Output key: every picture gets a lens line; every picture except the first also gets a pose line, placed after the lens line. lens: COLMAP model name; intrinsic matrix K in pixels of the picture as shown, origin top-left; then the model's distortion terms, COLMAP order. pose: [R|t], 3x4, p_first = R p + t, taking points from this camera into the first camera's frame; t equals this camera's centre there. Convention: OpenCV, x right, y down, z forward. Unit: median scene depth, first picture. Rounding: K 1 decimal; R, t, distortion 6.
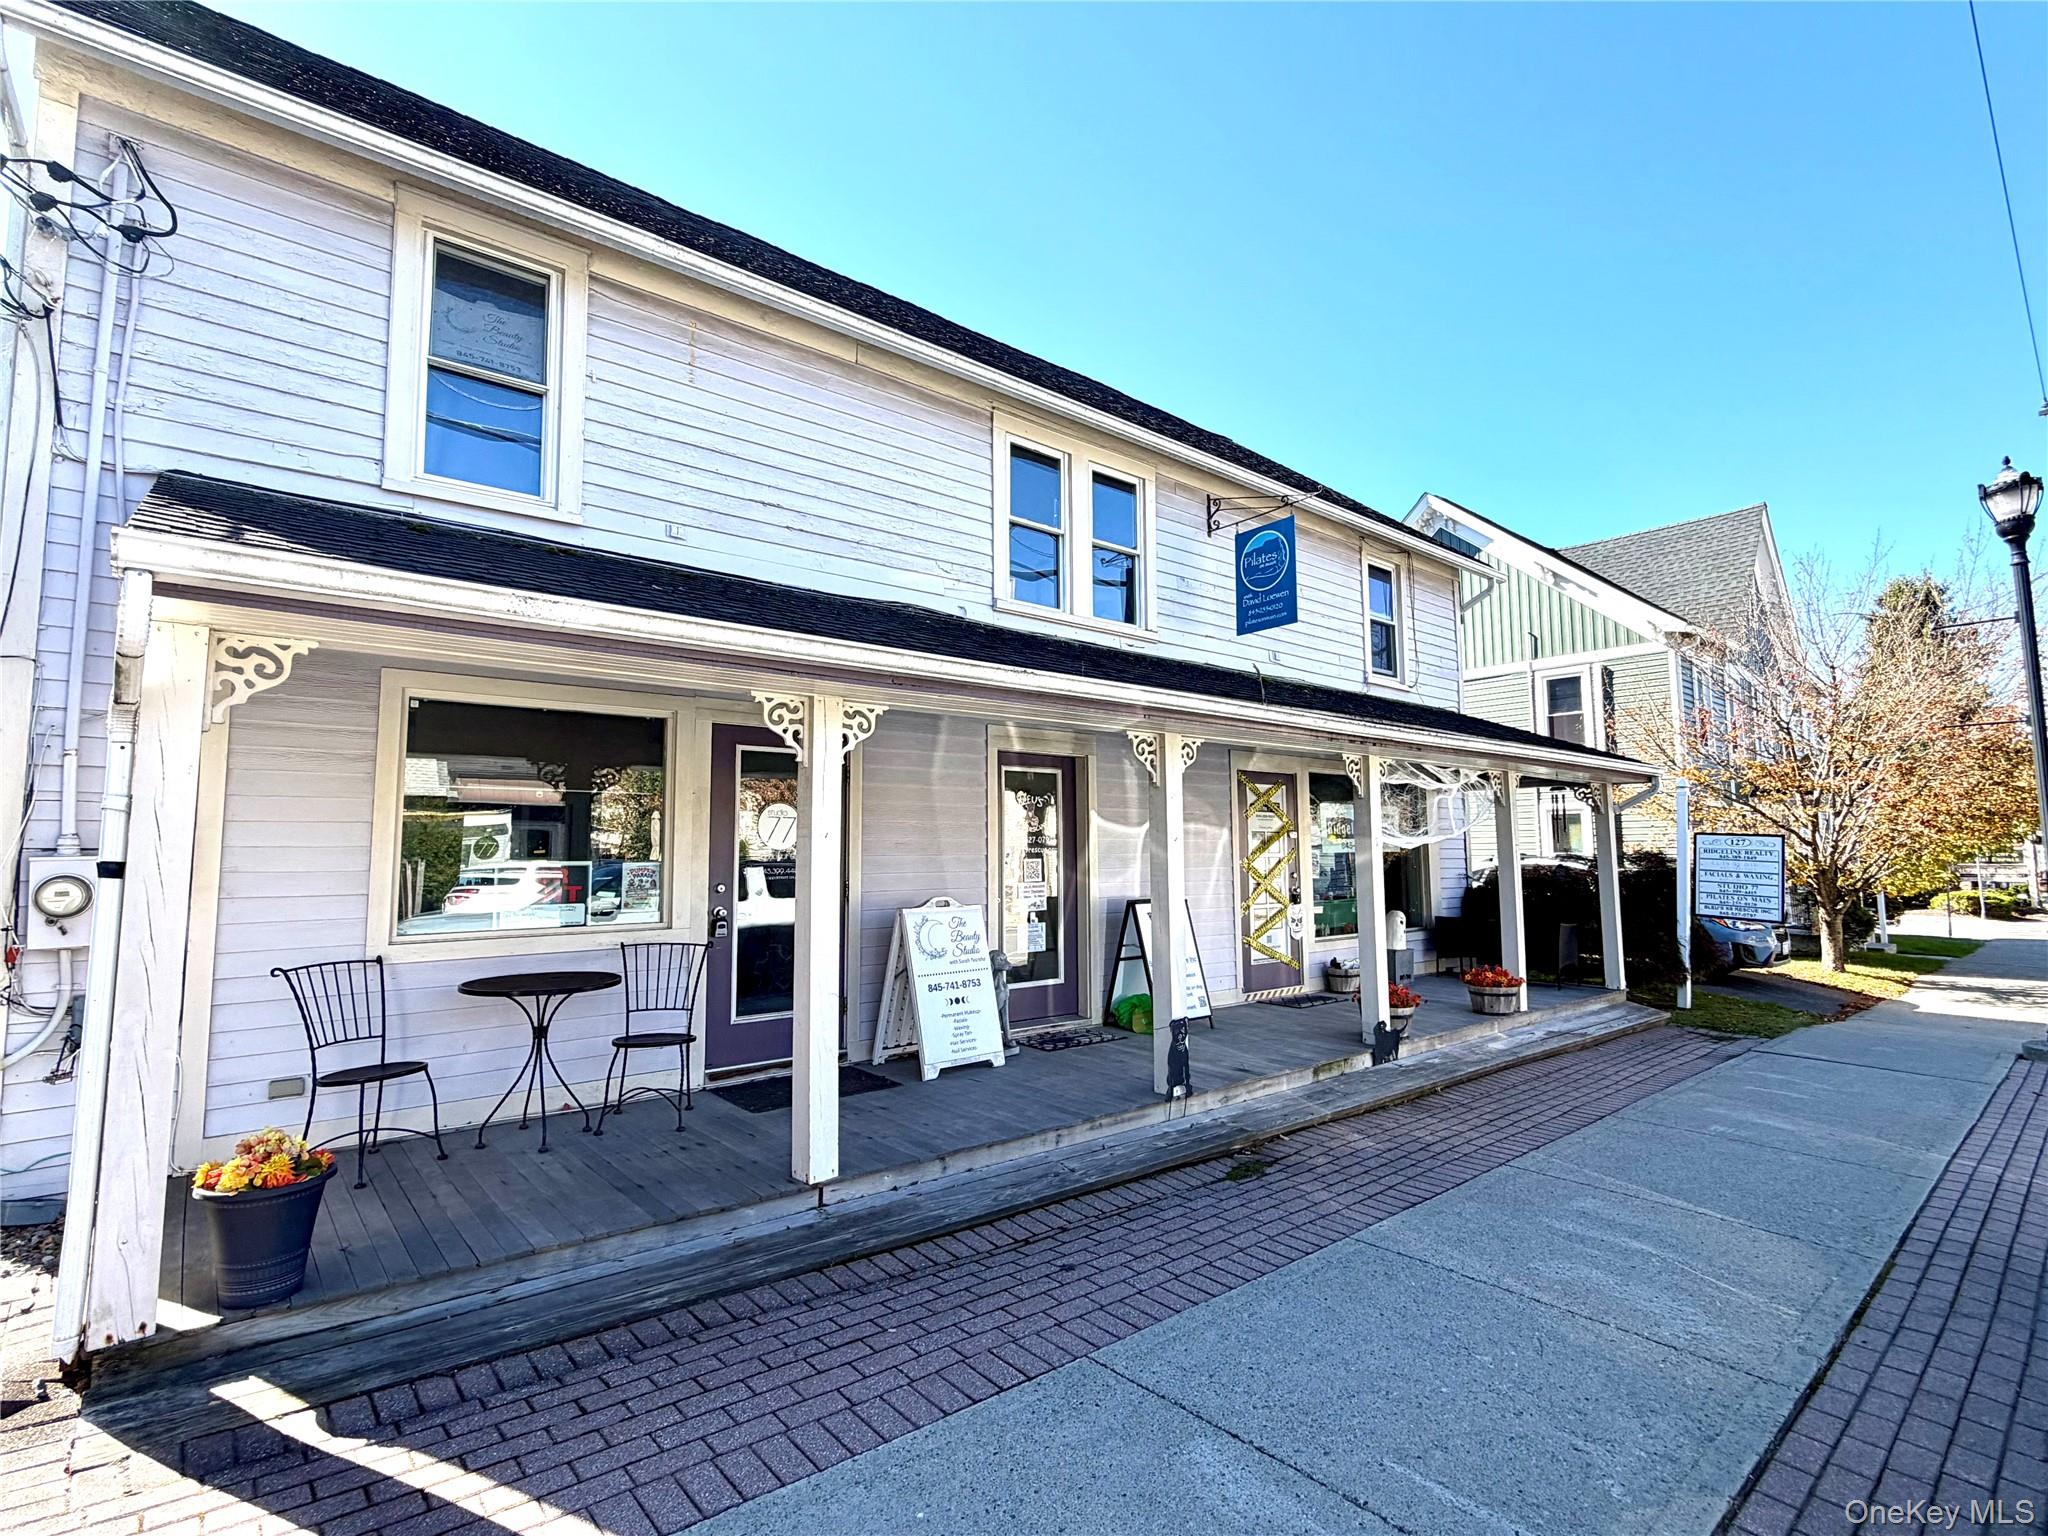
lens RADIAL K [[978.7, 0, 1024.0], [0, 978.7, 768.0], [0, 0, 1]] dist [-0.002799, 0.000167]
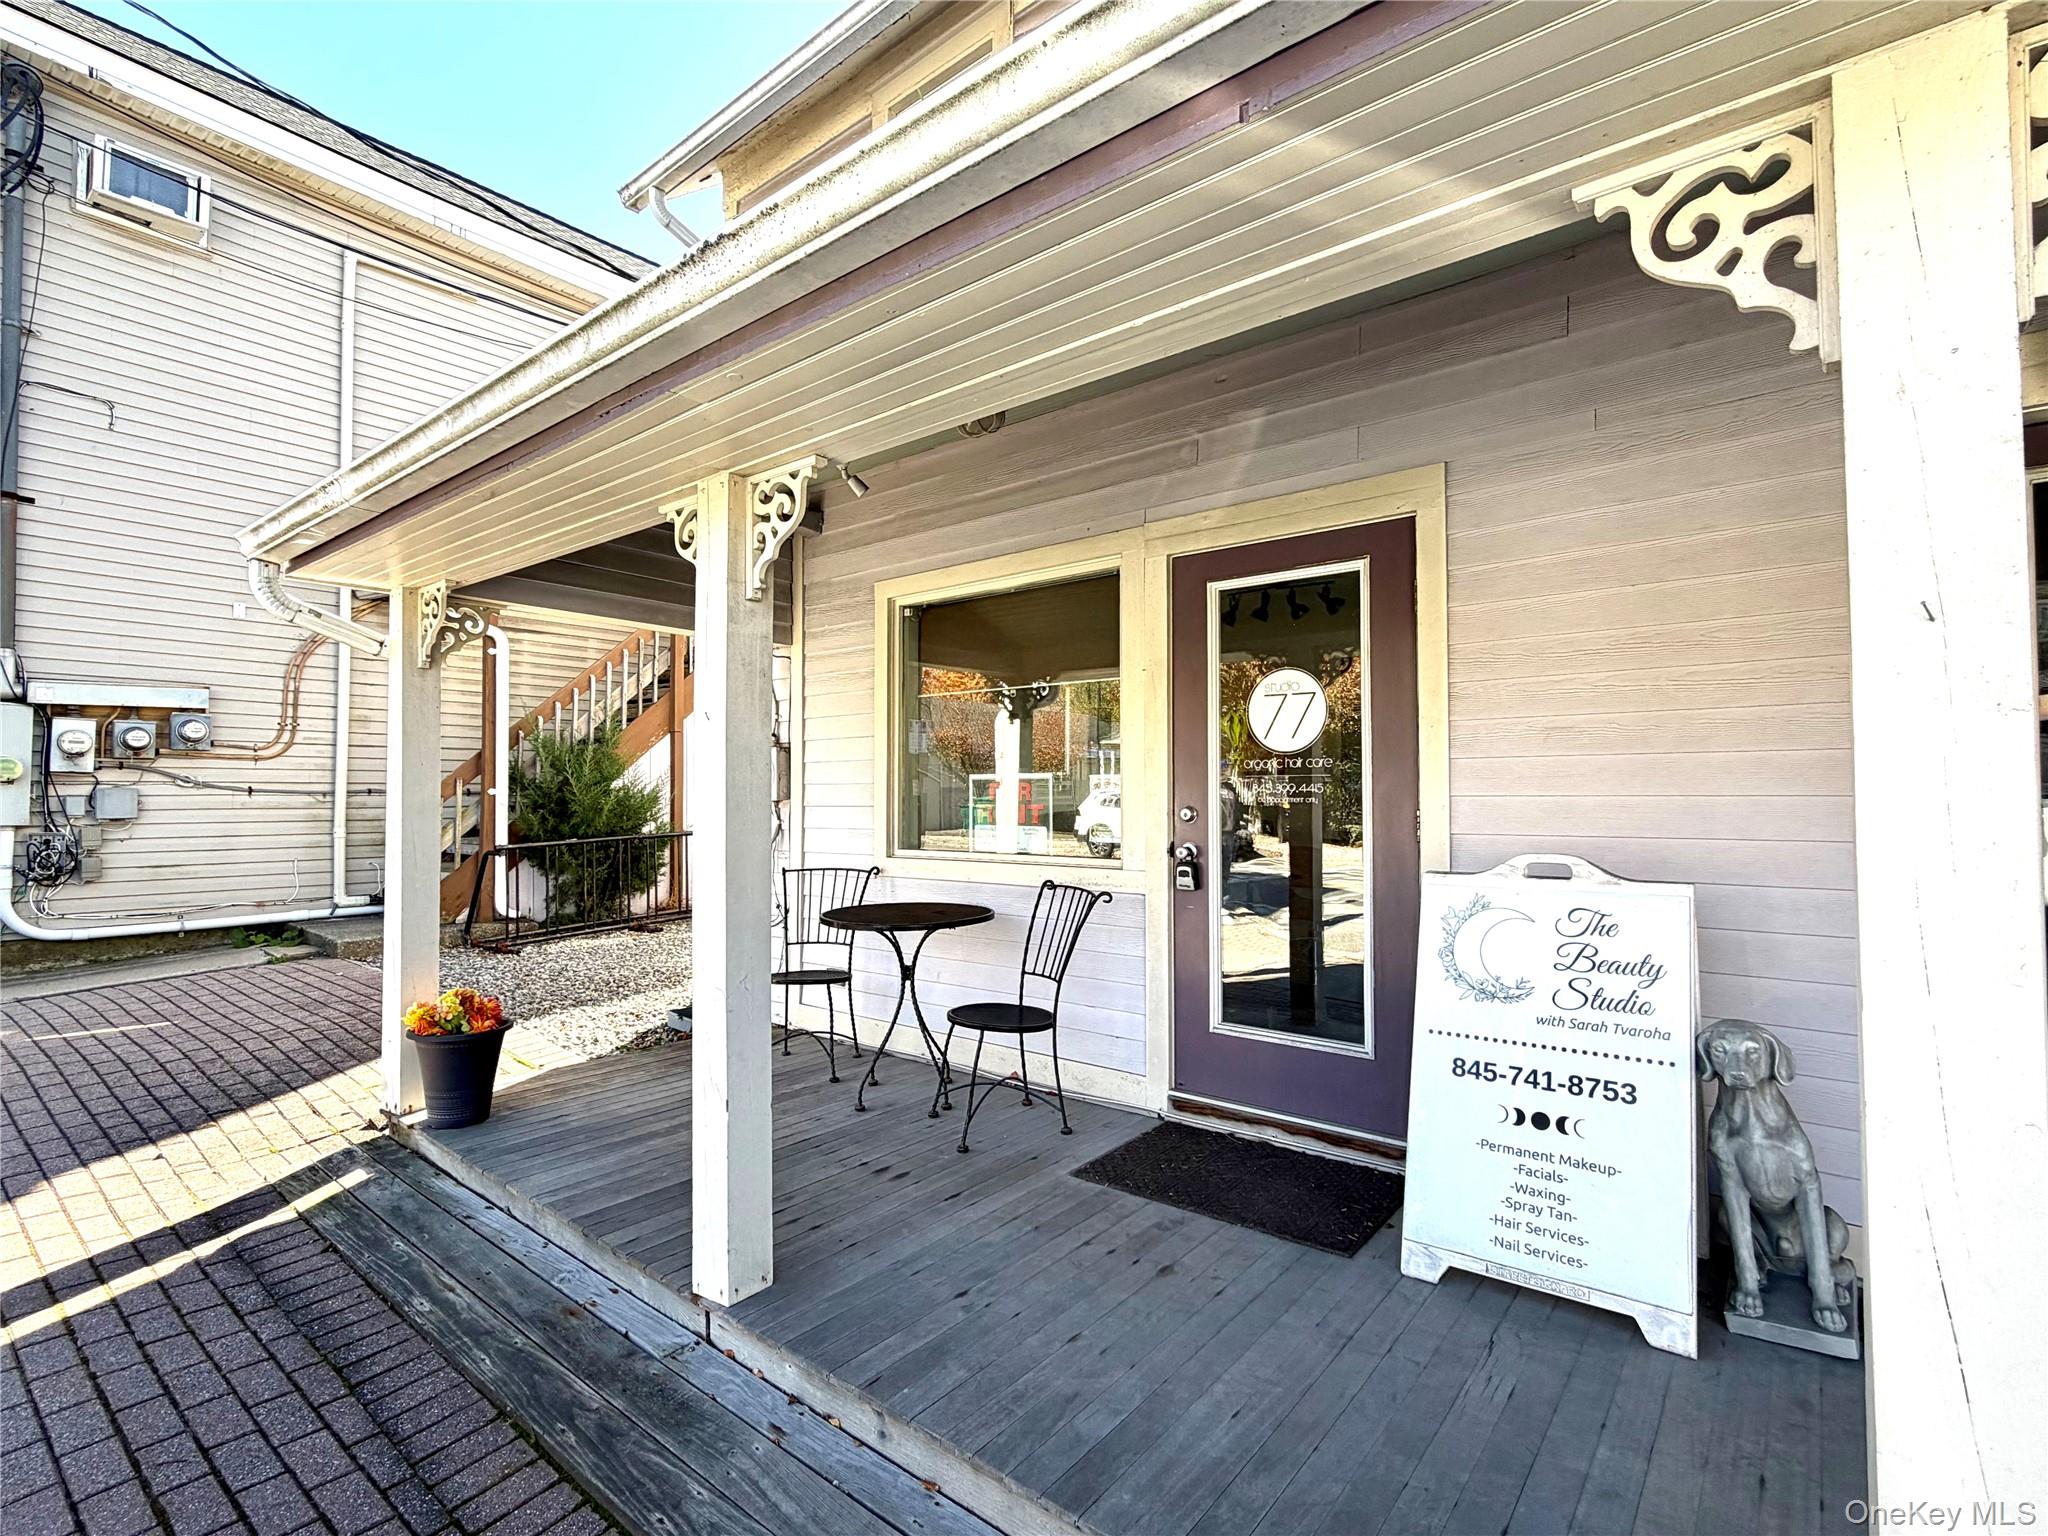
lens RADIAL K [[978.7, 0, 1024.0], [0, 978.7, 768.0], [0, 0, 1]] dist [-0.002799, 0.000167]
pose [[0.187768, -0.017987, -0.982049, 0.364828], [0.088849, 0.996044, -0.001256, 0.105061], [0.978187, -0.087019, 0.188623, 0.967165]]
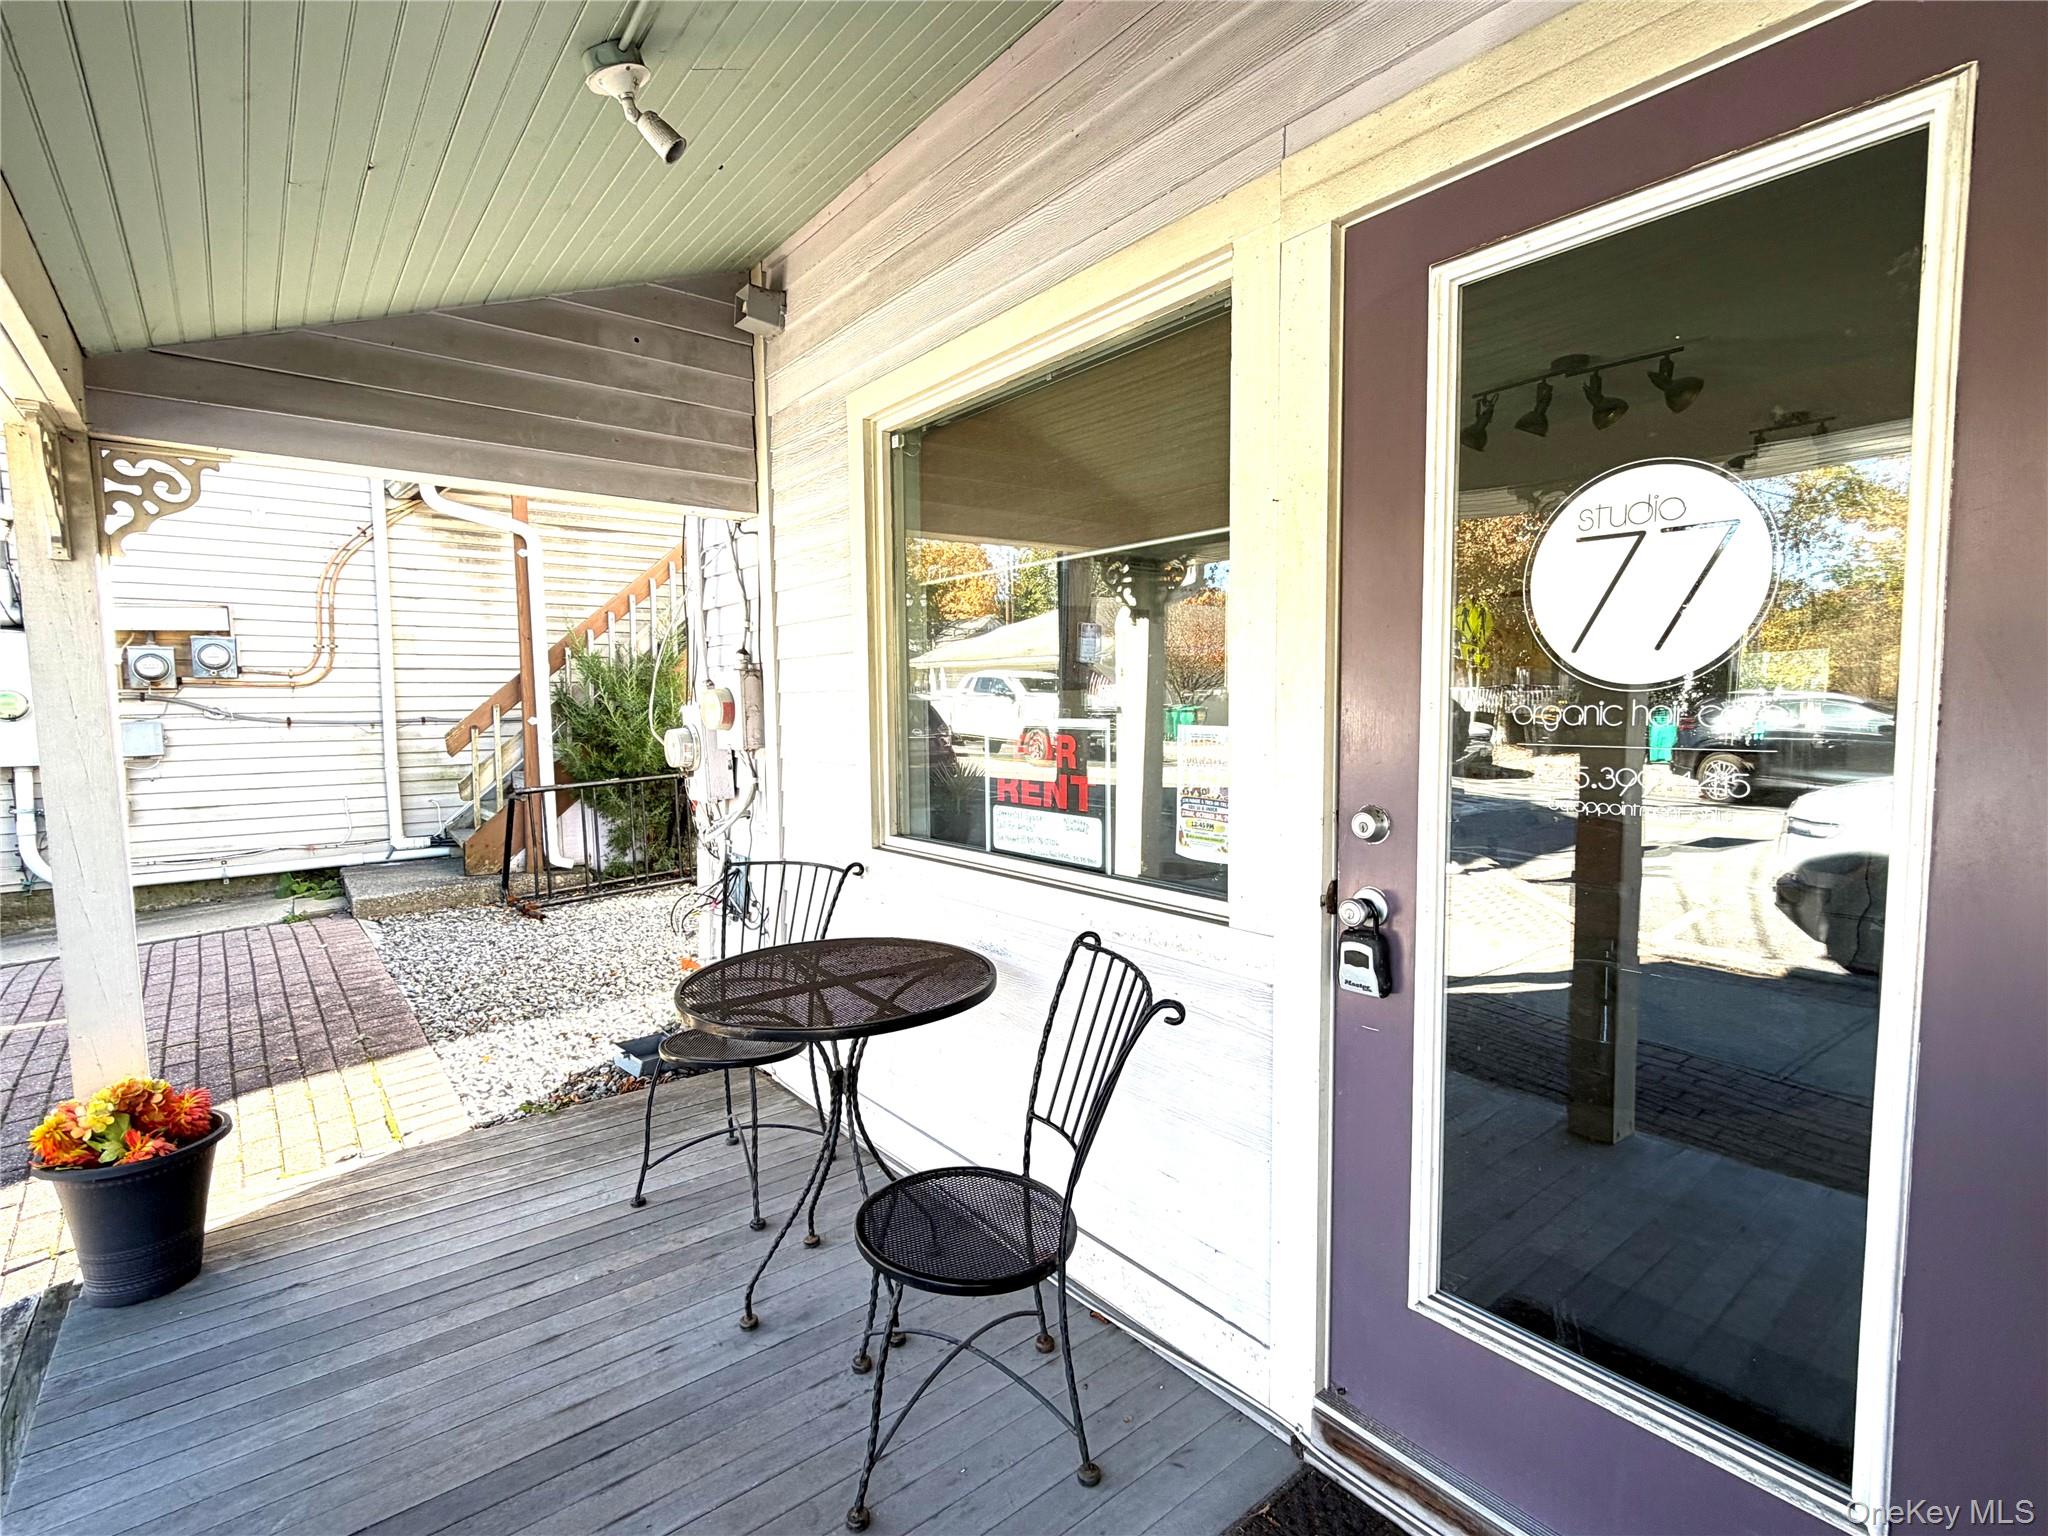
lens RADIAL K [[979.9, 0, 1024.4], [0, 979.9, 772.2], [0, 0, 1]] dist [-0.000130, 0.000241]
pose [[-0.022084, 0.084366, -0.996190, -0.036272], [0.102425, 0.991381, 0.081688, 0.093381], [0.994496, -0.100231, -0.030535, 1.132054]]
